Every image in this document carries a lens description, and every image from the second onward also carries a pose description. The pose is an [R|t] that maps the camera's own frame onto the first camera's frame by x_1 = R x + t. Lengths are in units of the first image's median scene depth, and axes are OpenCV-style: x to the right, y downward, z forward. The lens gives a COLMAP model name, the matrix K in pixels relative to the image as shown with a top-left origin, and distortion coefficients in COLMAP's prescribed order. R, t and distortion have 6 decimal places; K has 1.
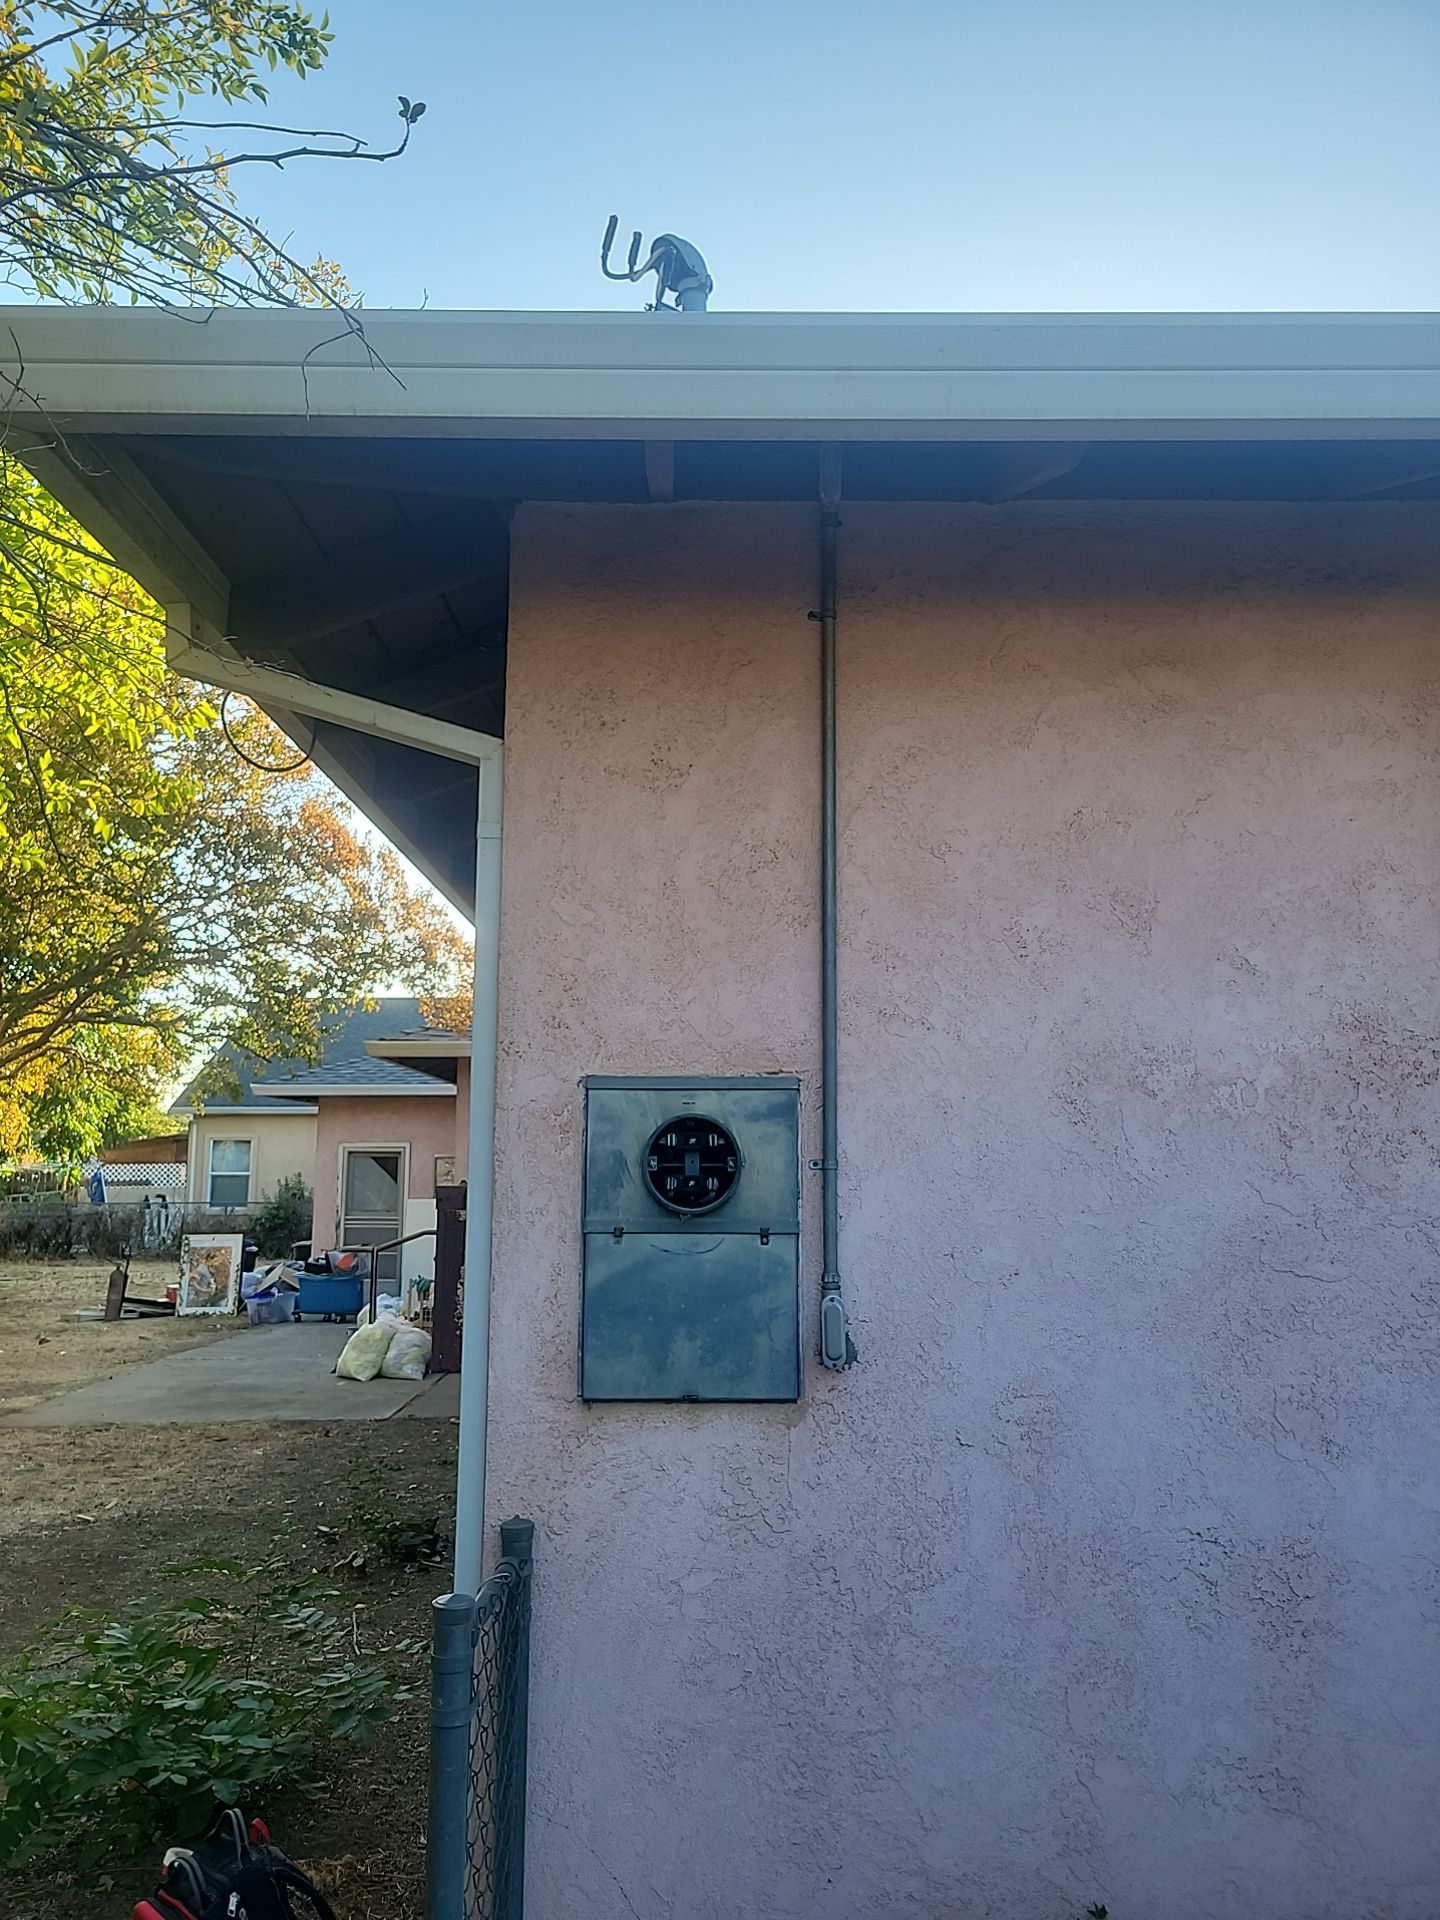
lens RADIAL K [[1430.1, 0, 721.2], [0, 1430.1, 956.7], [0, 0, 1]] dist [0.032981, -0.035965]
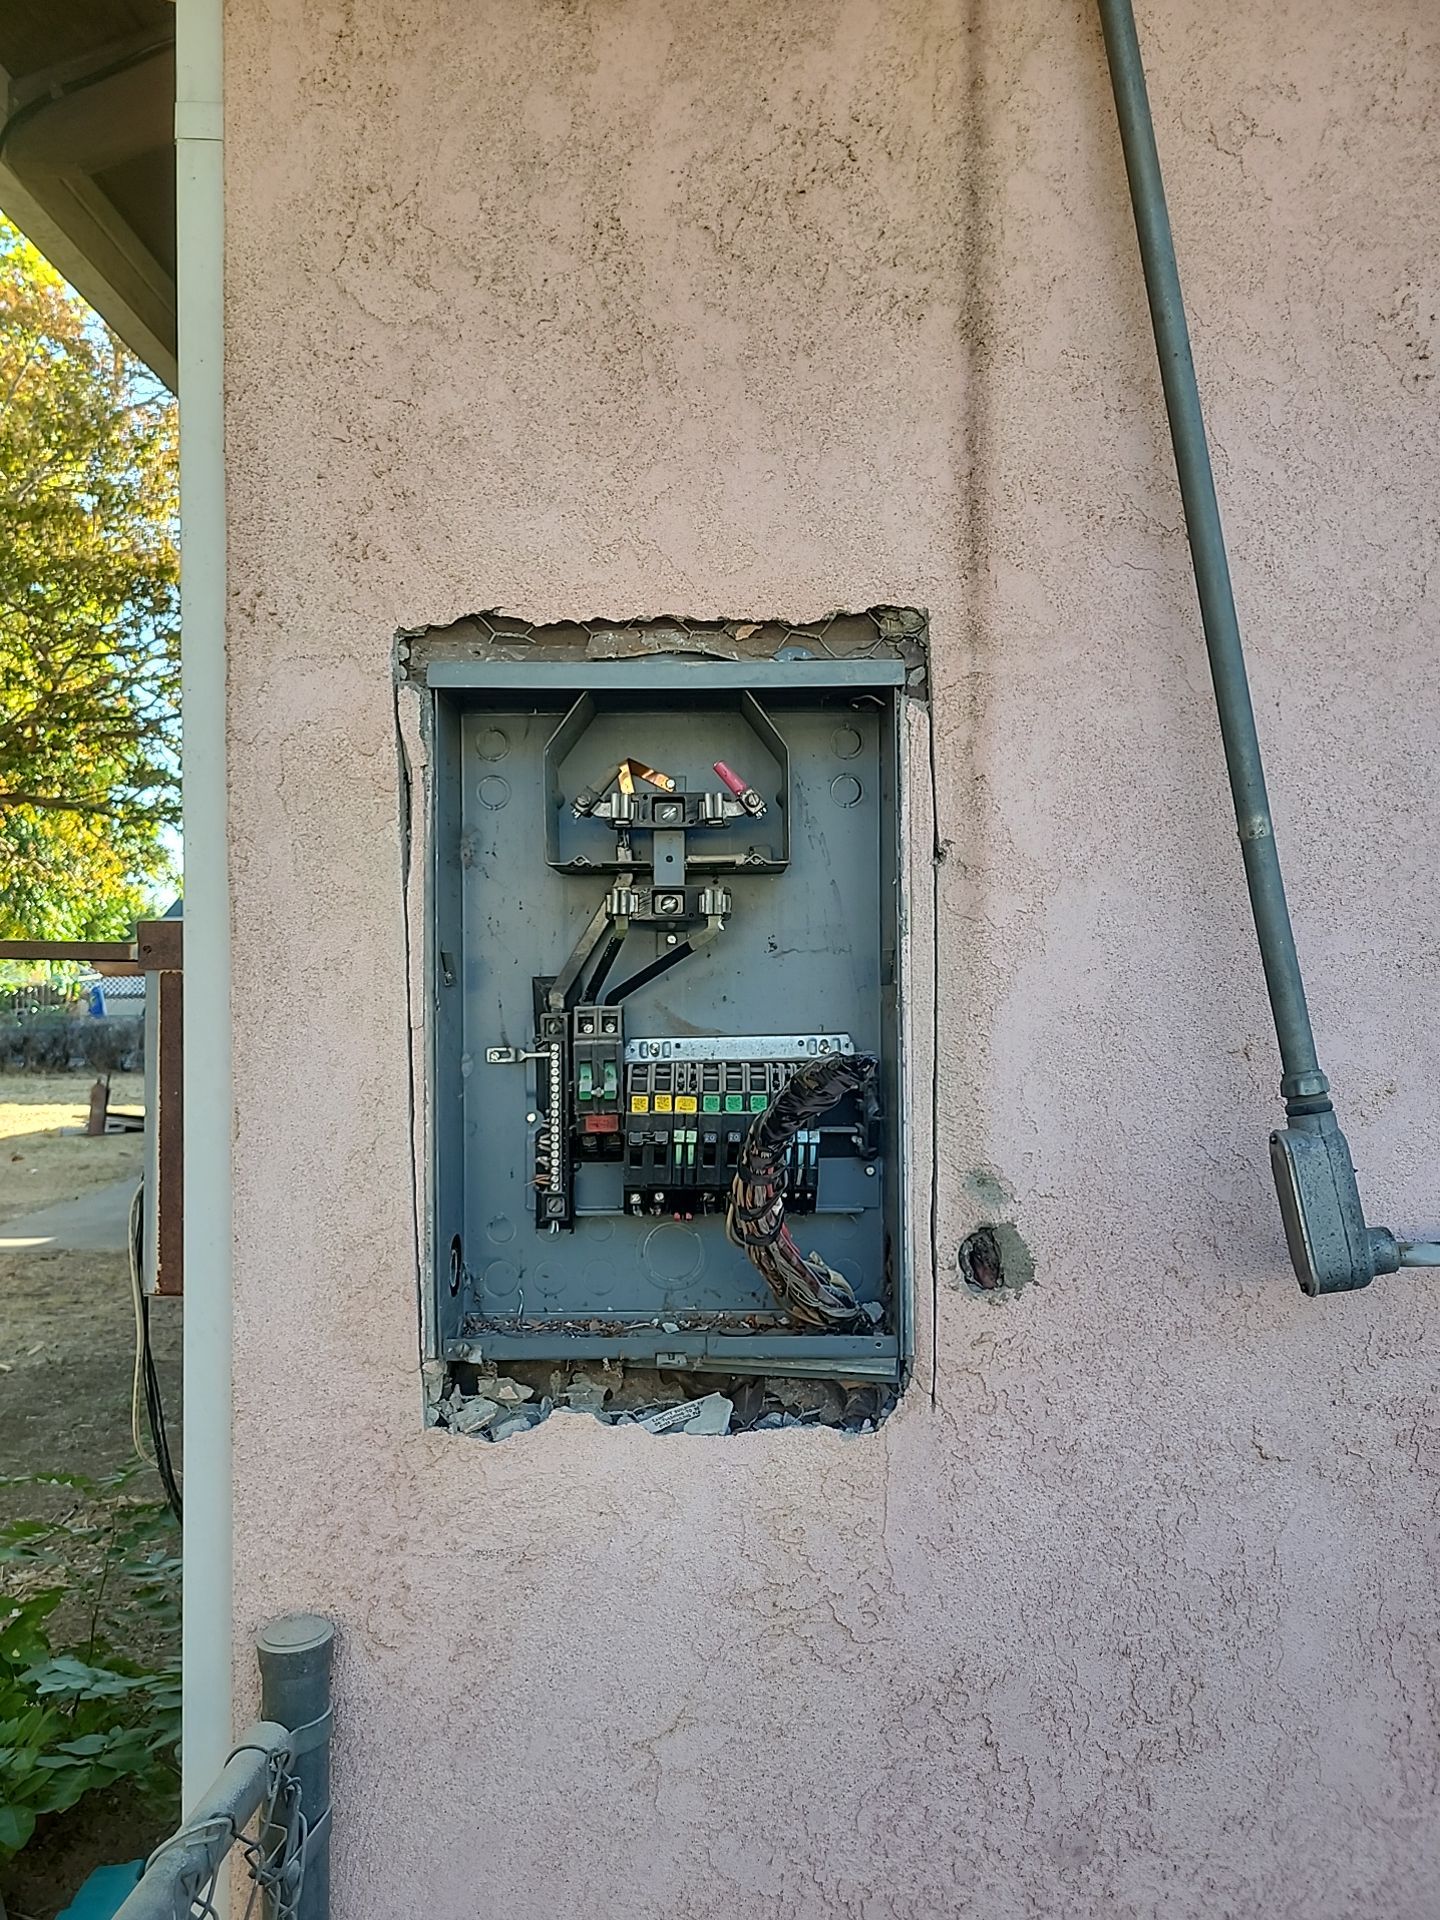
lens RADIAL K [[1430.1, 0, 713.0], [0, 1430.1, 963.7], [0, 0, 1]] dist [0.032981, -0.035965]
pose [[0.999823, -0.010336, -0.015707, 0.000547], [0.012369, 0.990705, 0.135463, 0.114686], [0.014161, -0.135634, 0.990658, 0.540674]]
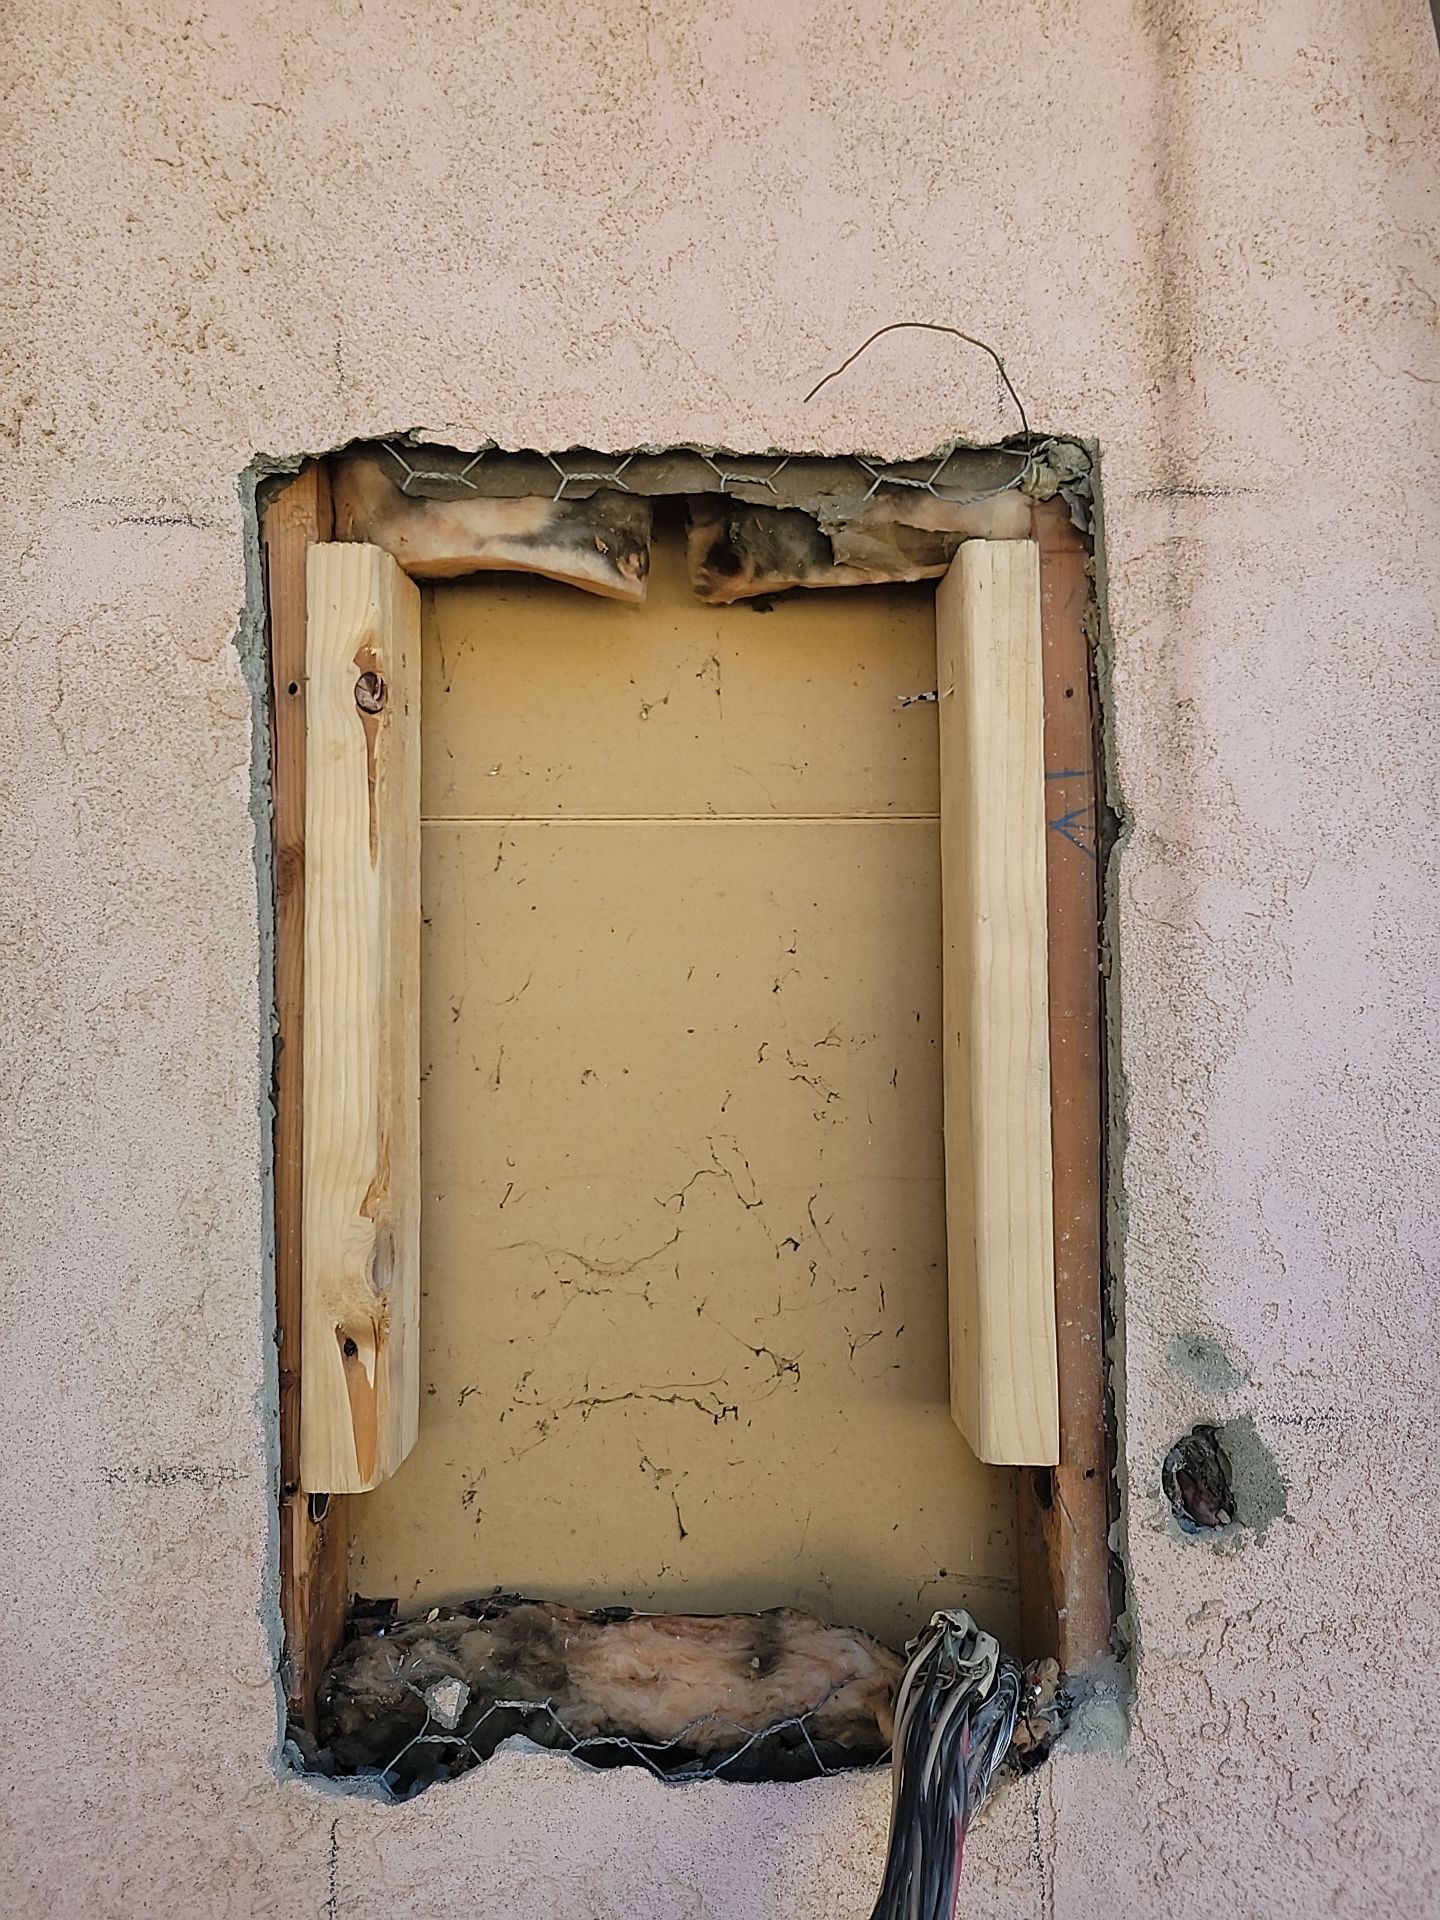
lens RADIAL K [[1430.1, 0, 726.8], [0, 1430.1, 949.5], [0, 0, 1]] dist [0.032981, -0.035965]
pose [[0.999697, -0.010648, 0.022198, -0.019168], [0.008581, 0.995795, 0.091208, 0.140344], [-0.023075, -0.090990, 0.995584, 0.707635]]
